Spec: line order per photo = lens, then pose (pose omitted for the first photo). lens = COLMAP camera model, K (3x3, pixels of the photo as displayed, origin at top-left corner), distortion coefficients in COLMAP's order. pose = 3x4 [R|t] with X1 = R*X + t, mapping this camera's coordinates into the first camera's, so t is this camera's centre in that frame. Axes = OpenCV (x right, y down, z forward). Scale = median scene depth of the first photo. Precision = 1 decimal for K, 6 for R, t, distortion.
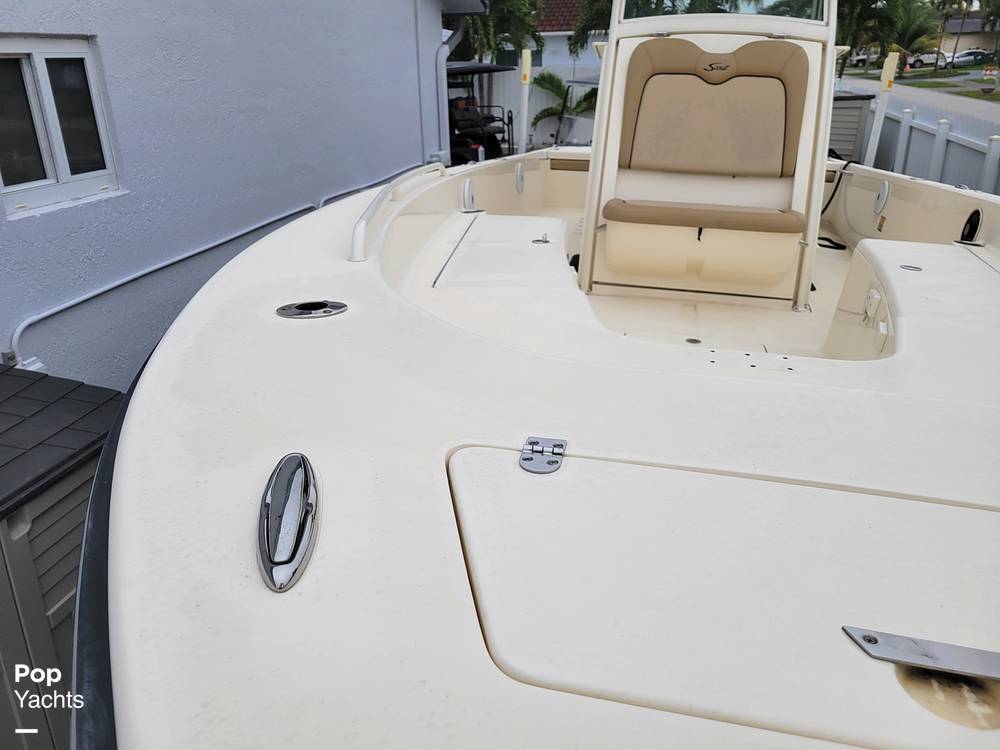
lens RADIAL K [[755.5, 0, 488.7], [0, 755.5, 353.8], [0, 0, 1]] dist [0.050310, -0.038942]
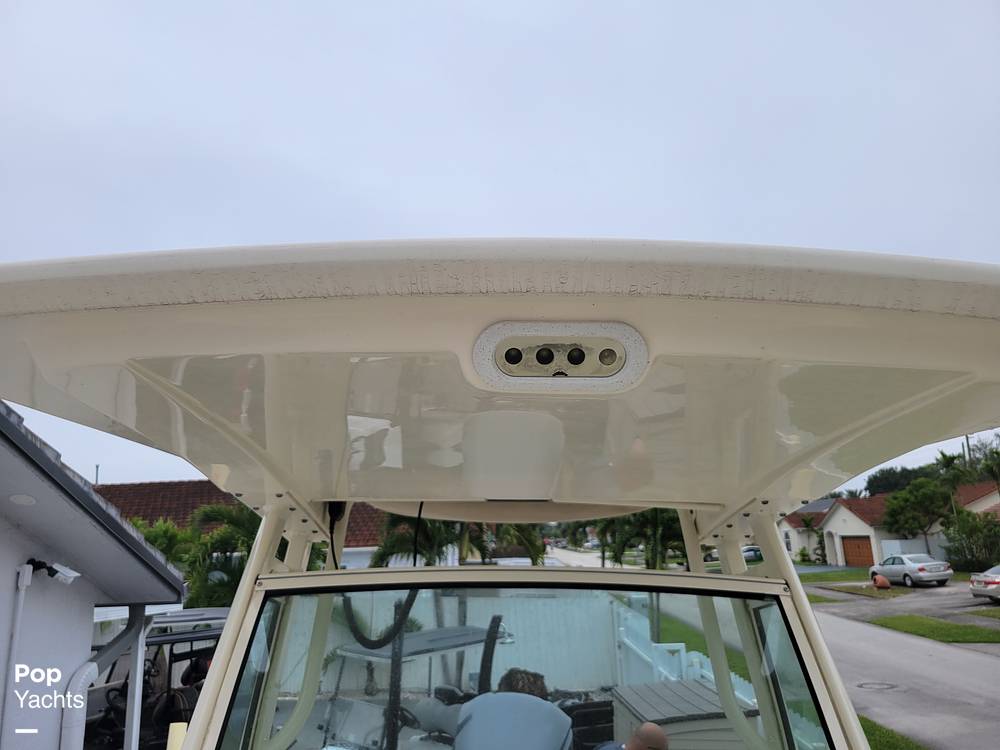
lens RADIAL K [[745.9, 0, 495.0], [0, 745.9, 371.1], [0, 0, 1]] dist [0.046452, -0.032700]
pose [[0.974726, 0.036353, 0.220426, 0.226487], [0.093907, 0.828598, -0.551912, -0.486002], [-0.202709, 0.558662, 0.804242, 0.677233]]
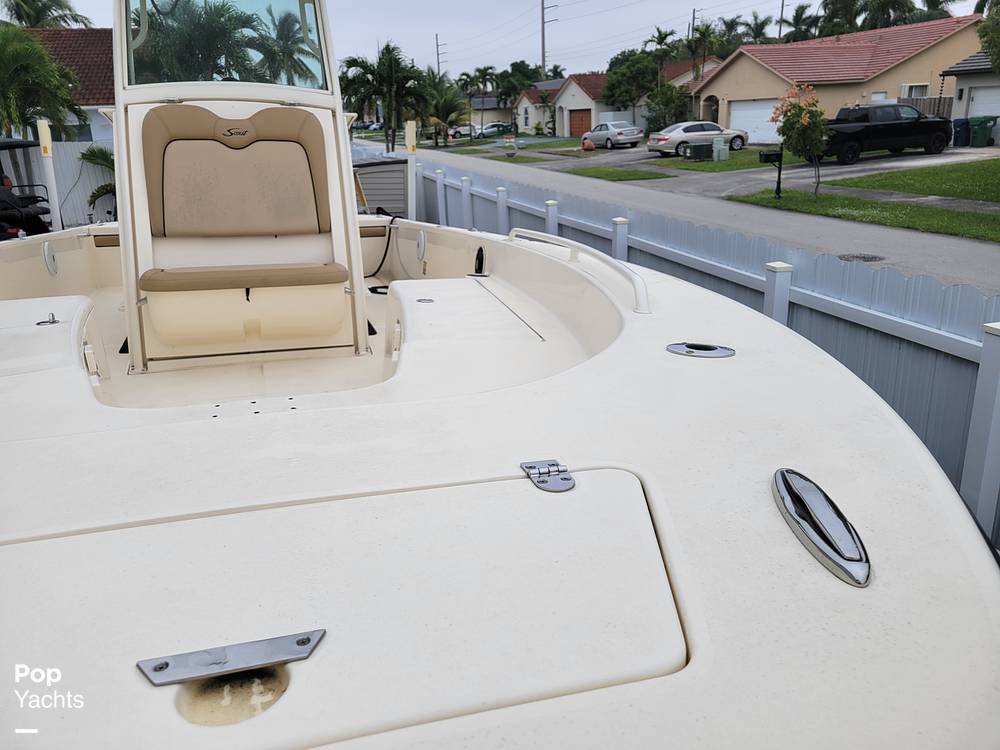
lens RADIAL K [[755.5, 0, 488.7], [0, 755.5, 353.8], [0, 0, 1]] dist [0.050310, -0.038942]
pose [[0.868582, -0.158605, 0.469478, 0.064994], [0.198768, 0.979352, -0.036884, 0.015431], [-0.453935, 0.125354, 0.882173, -0.008424]]
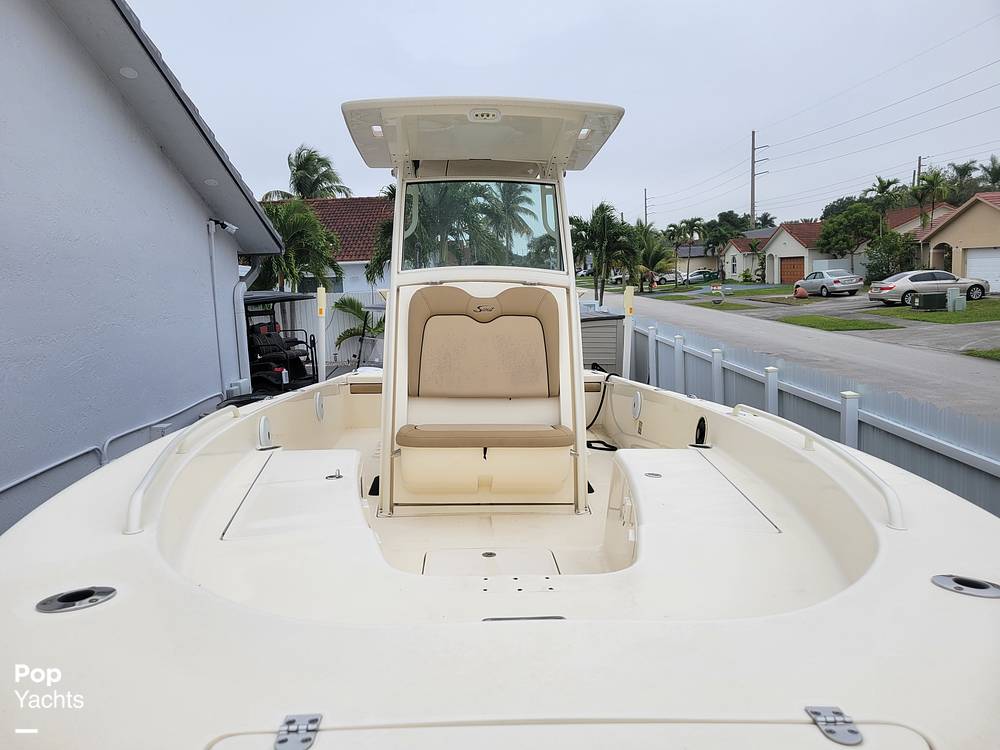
lens RADIAL K [[748.0, 0, 495.7], [0, 748.0, 358.2], [0, 0, 1]] dist [0.055794, -0.031839]
pose [[0.965517, -0.047366, 0.255995, 0.018825], [0.112771, 0.962363, -0.247267, -0.017487], [-0.234648, 0.267609, 0.934519, -0.049181]]
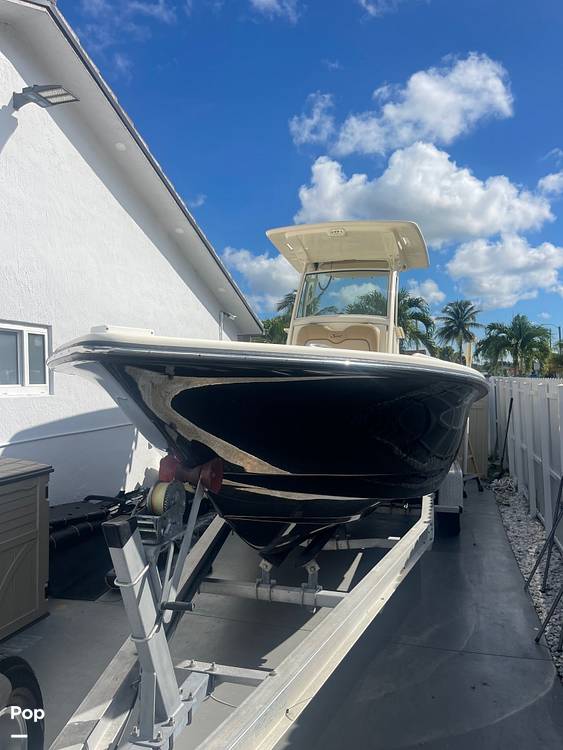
lens RADIAL K [[577.2, 0, 281.5], [0, 577.2, 375.0], [0, 0, 1]] dist [0.032770, -0.008841]
pose [[0.999007, -0.011047, -0.043166, 0.199737], [-0.006205, 0.924848, -0.380287, 0.314317], [0.044123, 0.380177, 0.923861, -0.417983]]
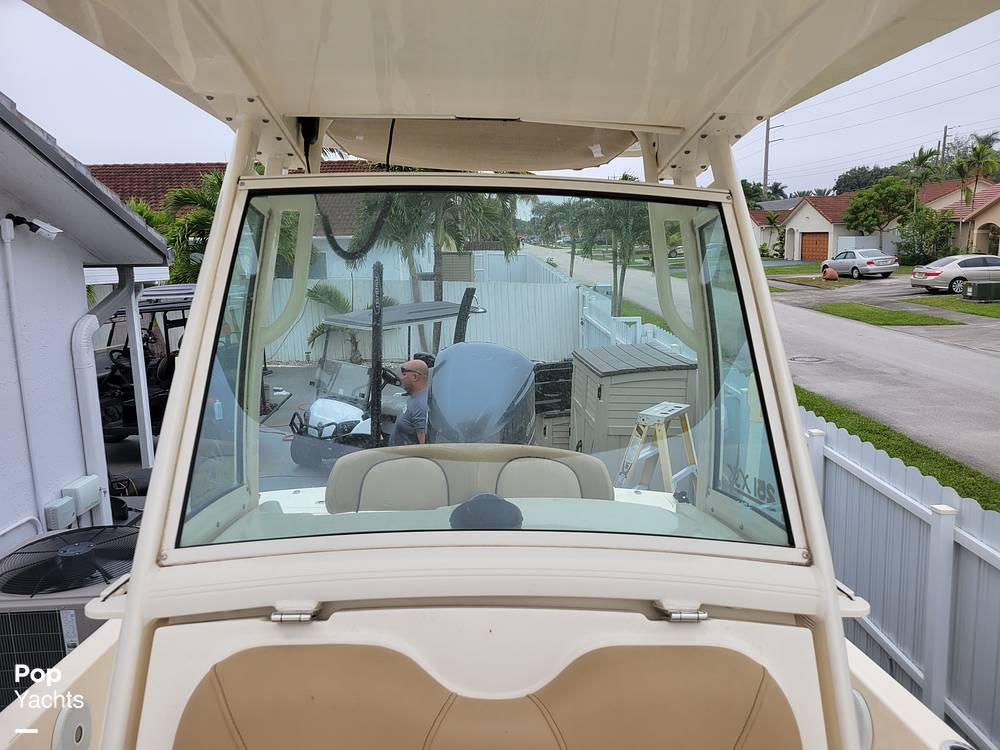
lens RADIAL K [[734.8, 0, 498.7], [0, 734.8, 358.0], [0, 0, 1]] dist [0.058412, -0.036248]
pose [[0.965480, -0.041560, 0.257142, 0.225013], [0.094255, 0.976035, -0.196144, -0.438942], [-0.242827, 0.213610, 0.946259, 0.677397]]
